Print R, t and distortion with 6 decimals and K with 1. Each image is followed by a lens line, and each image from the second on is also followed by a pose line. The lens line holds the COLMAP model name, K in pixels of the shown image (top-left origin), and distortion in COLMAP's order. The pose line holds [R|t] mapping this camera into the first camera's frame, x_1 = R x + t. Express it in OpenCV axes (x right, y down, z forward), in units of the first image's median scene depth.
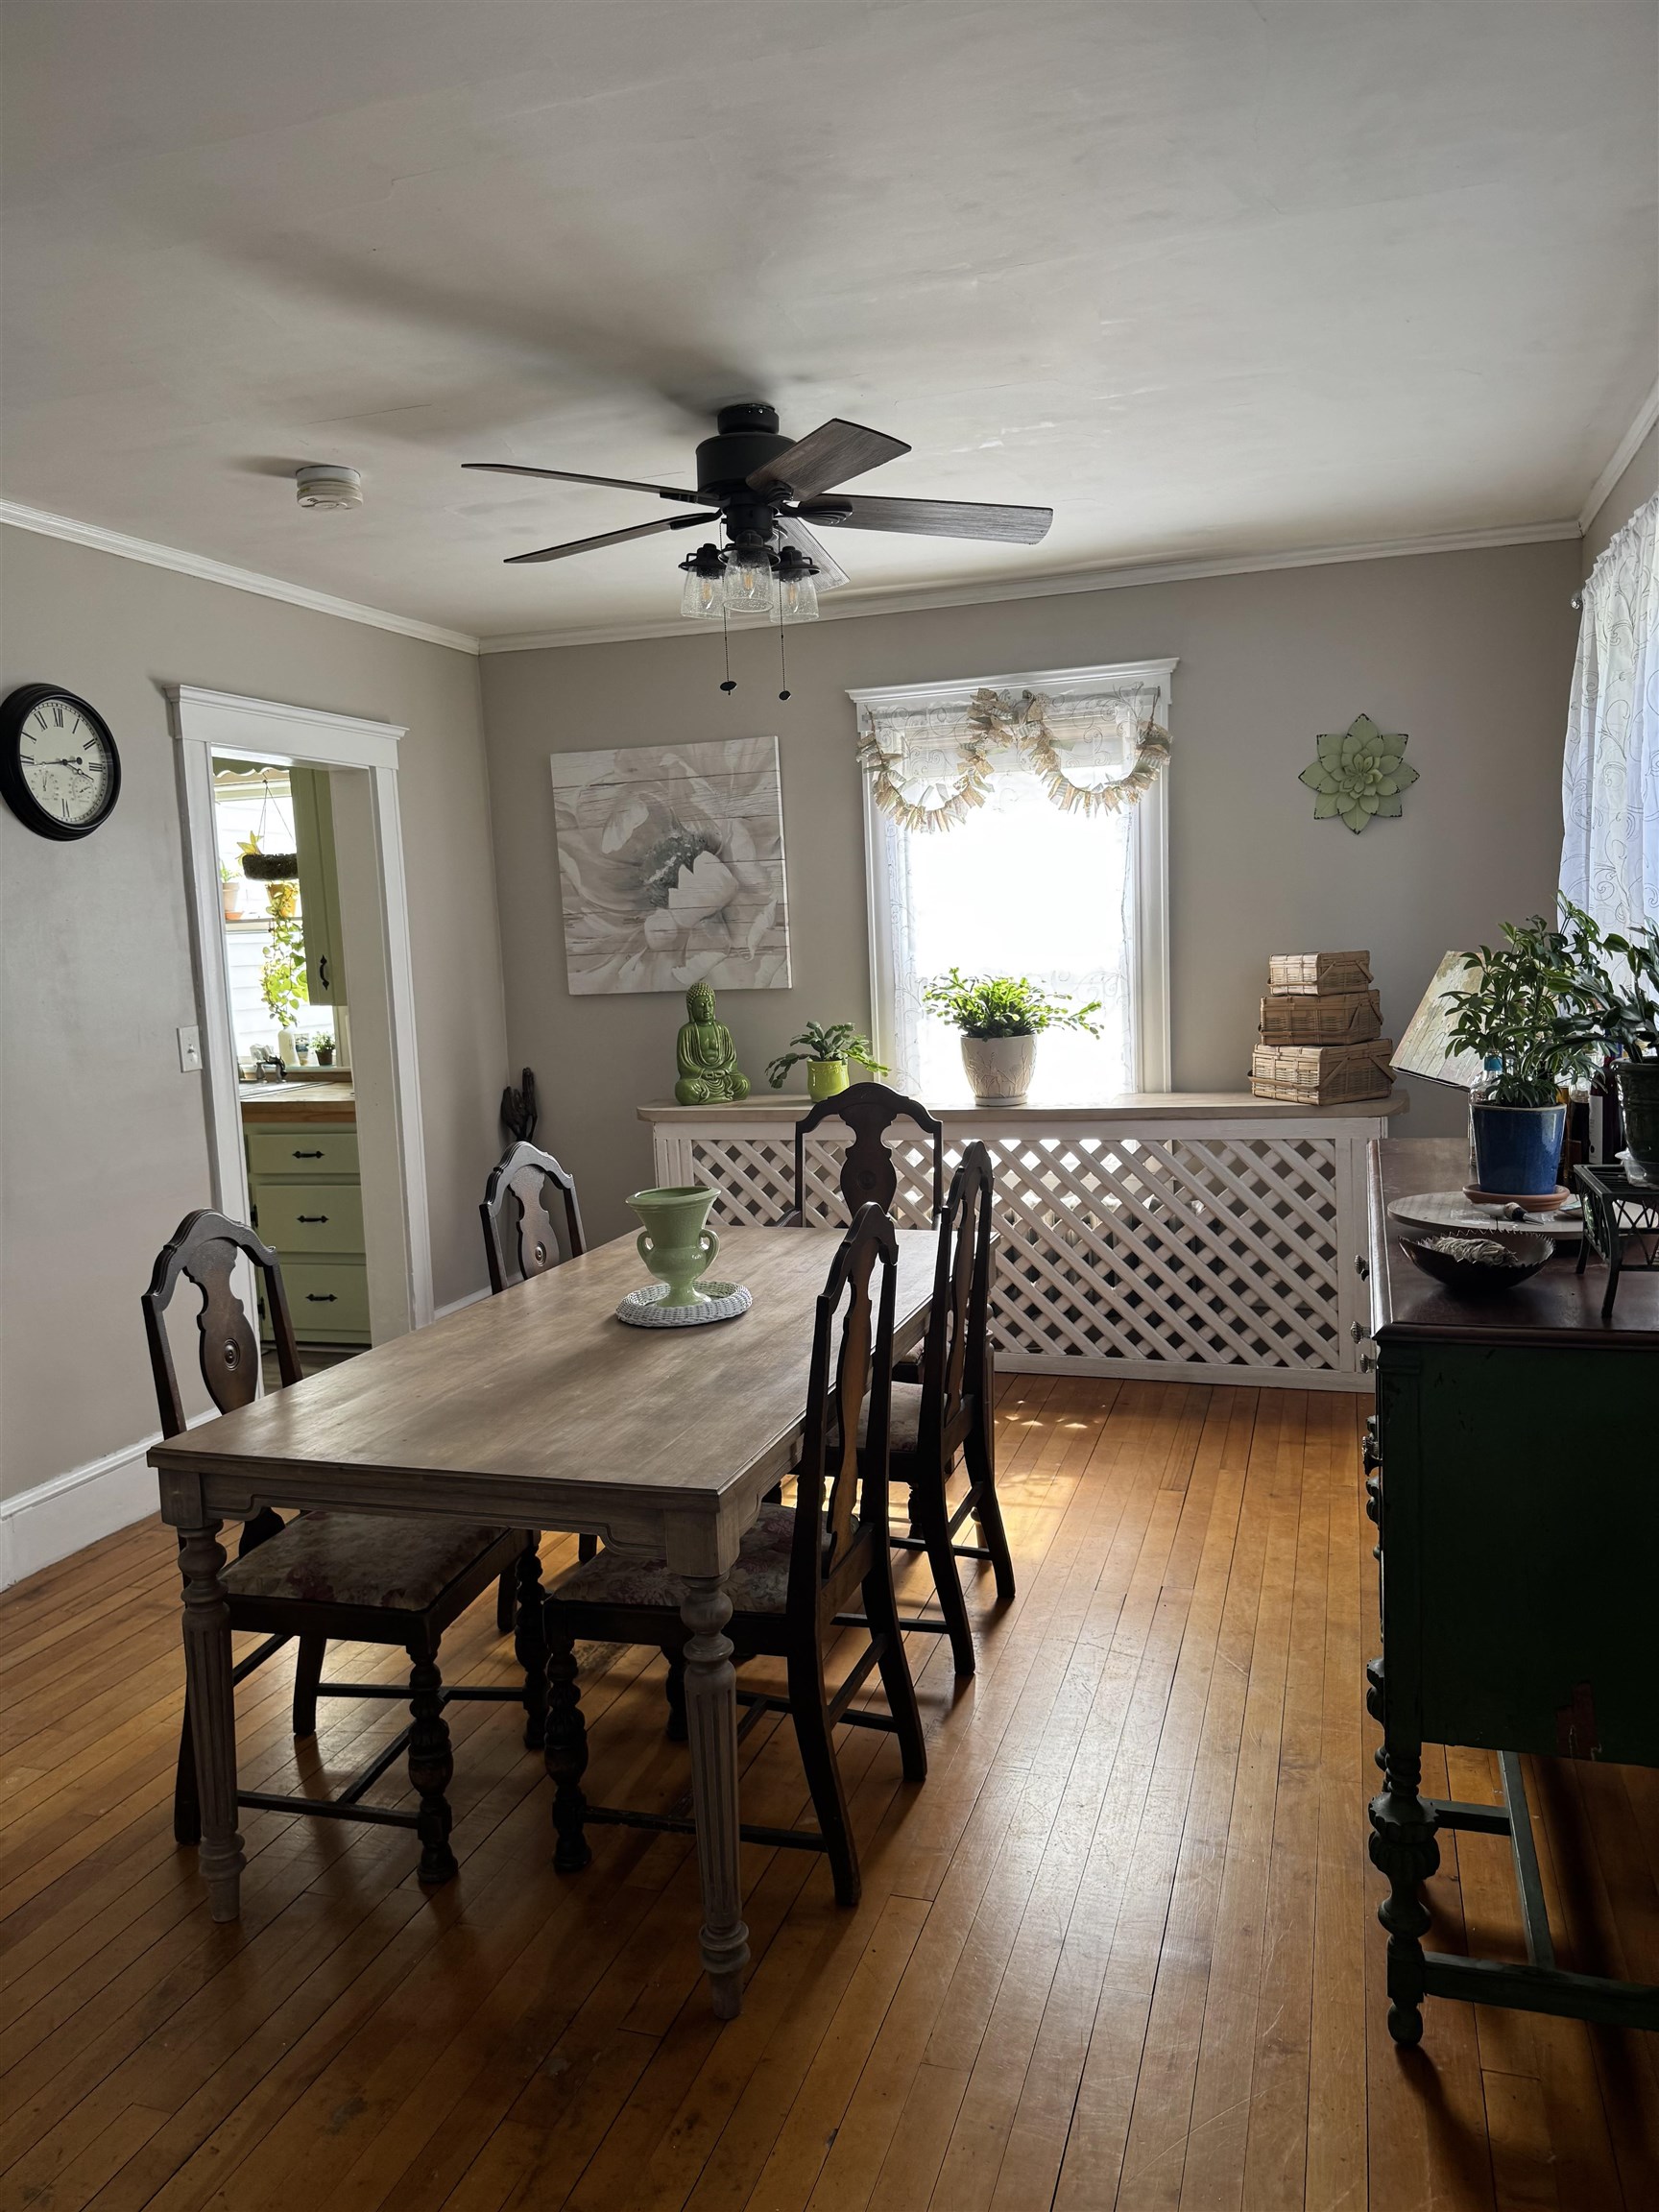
lens RADIAL K [[1555.0, 0, 819.4], [0, 1555.0, 1109.7], [0, 0, 1]] dist [0.050411, -0.072203]
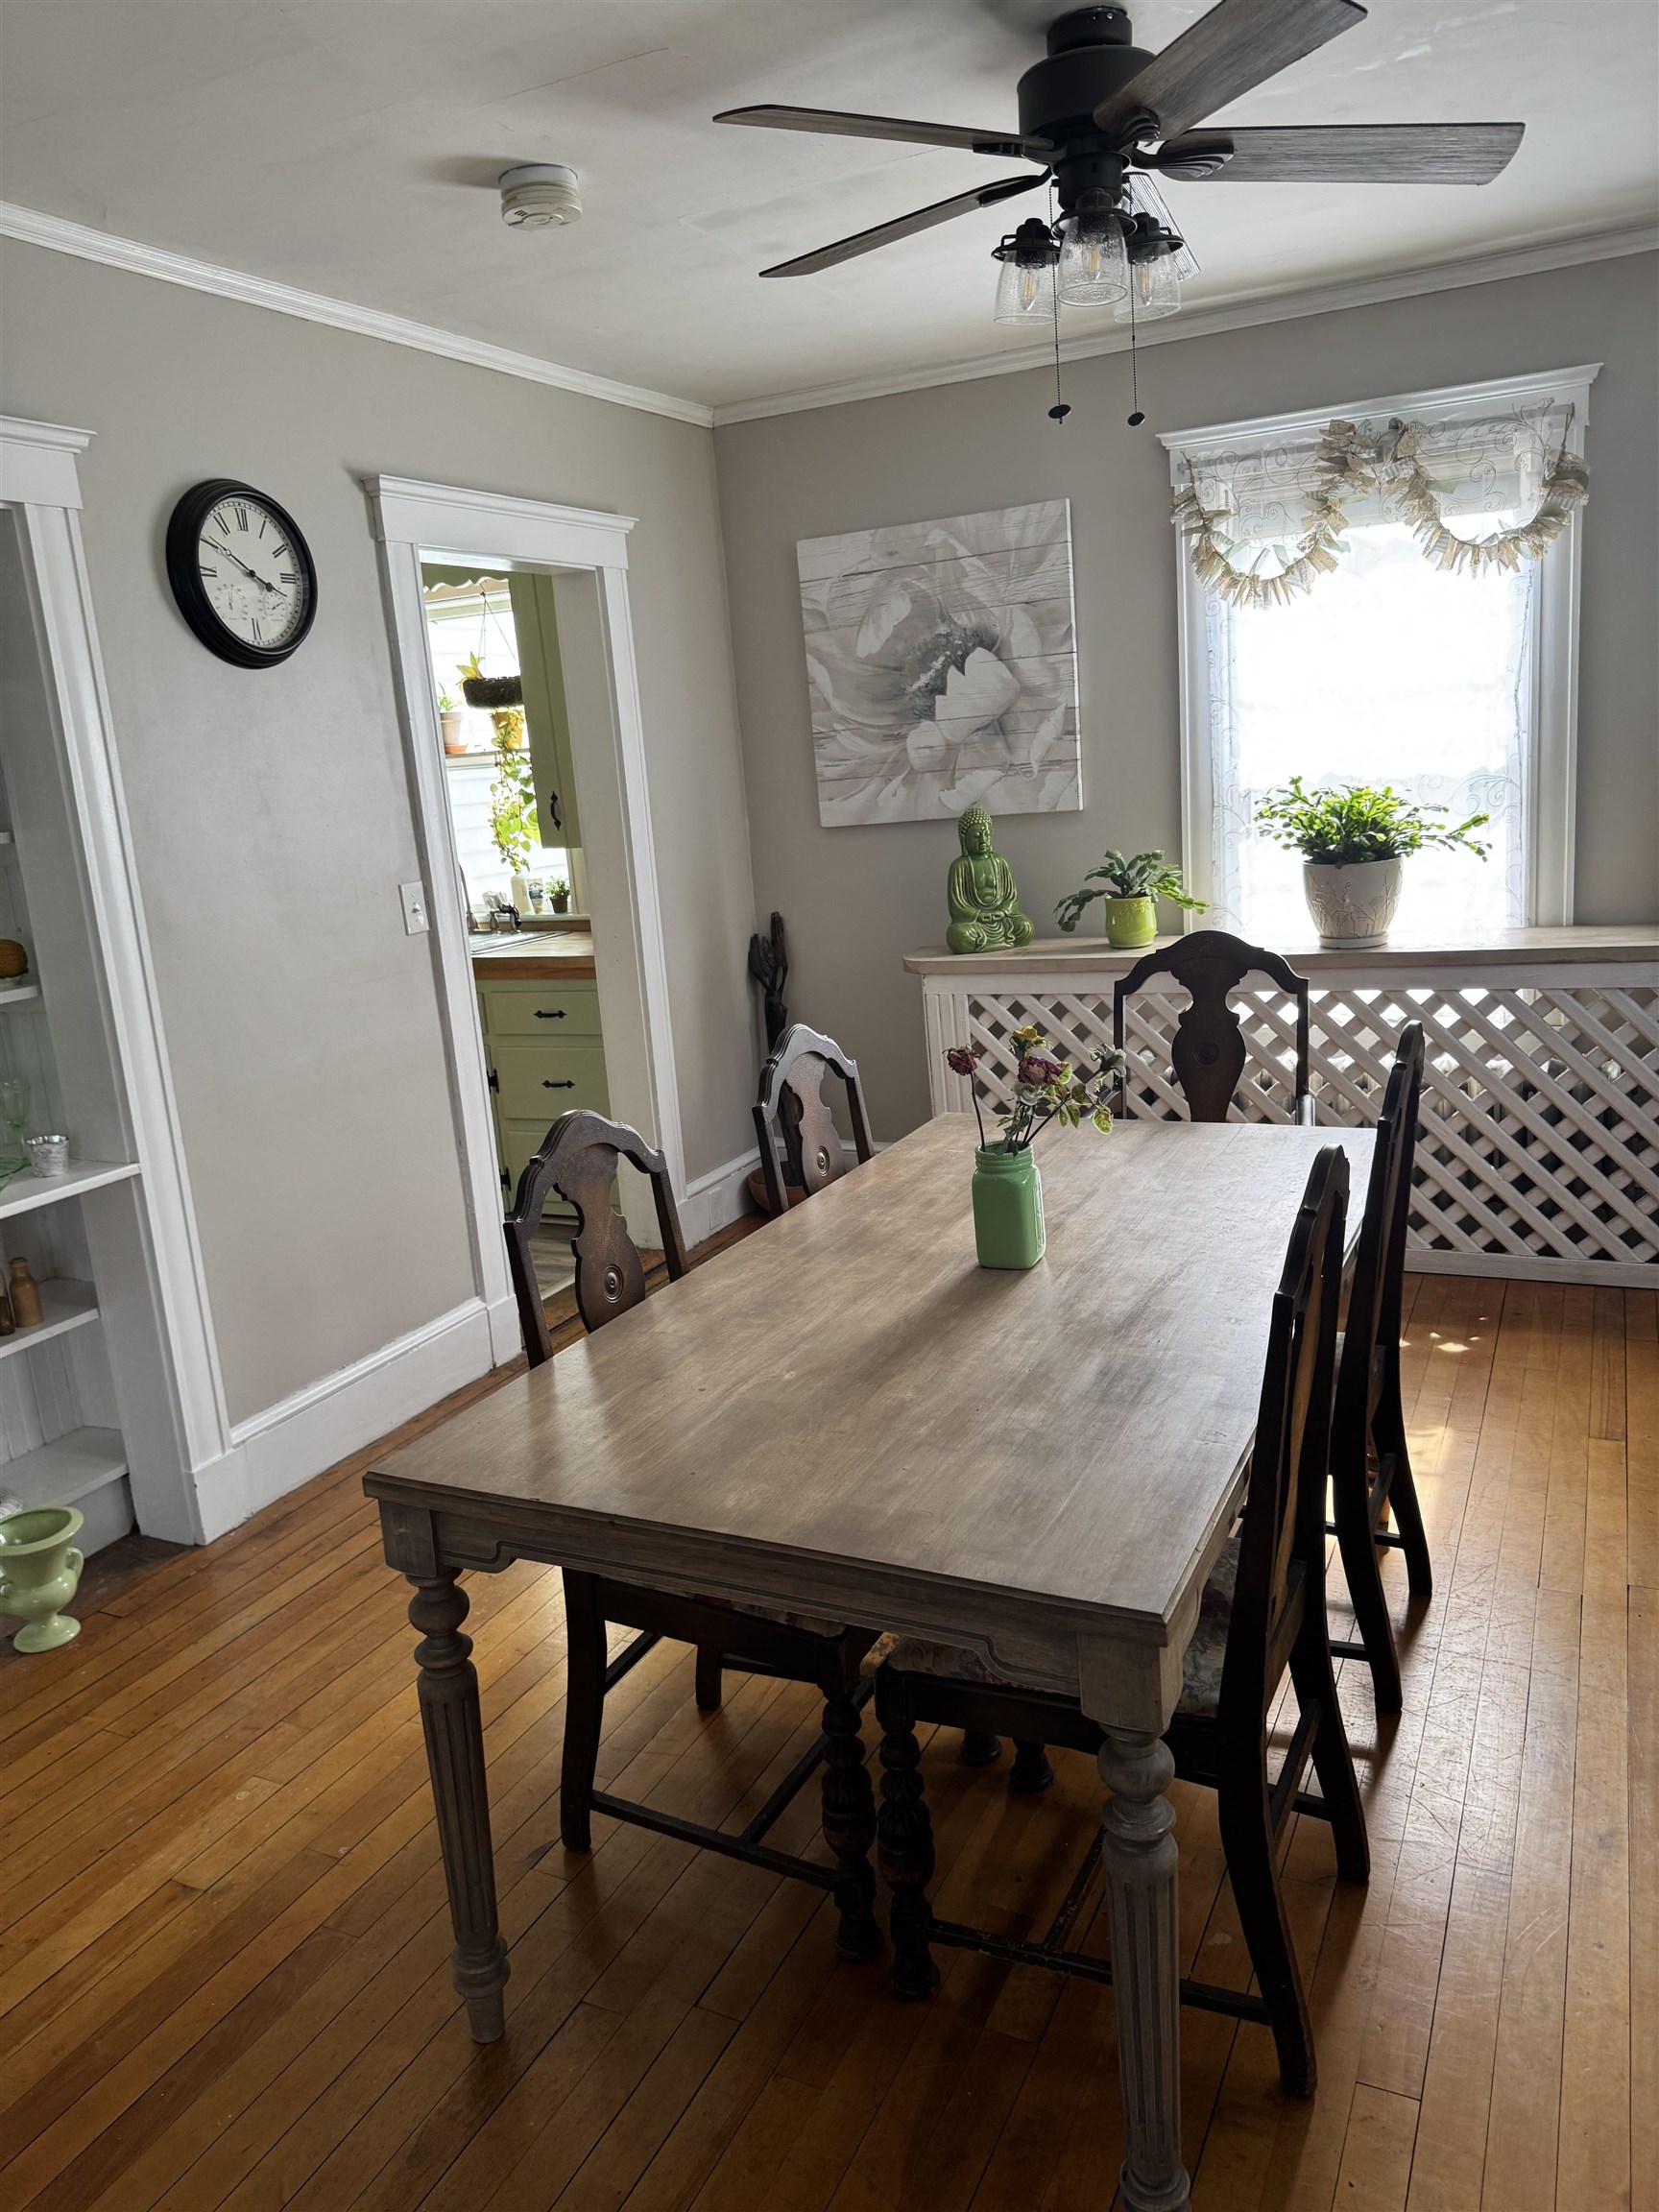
lens RADIAL K [[1555.0, 0, 792.8], [0, 1555.0, 1109.1], [0, 0, 1]] dist [0.050411, -0.072203]
pose [[0.987294, -0.002837, -0.158878, -0.046044], [0.021390, 0.993113, 0.115190, -0.020197], [0.157457, -0.117125, 0.980555, 0.139553]]
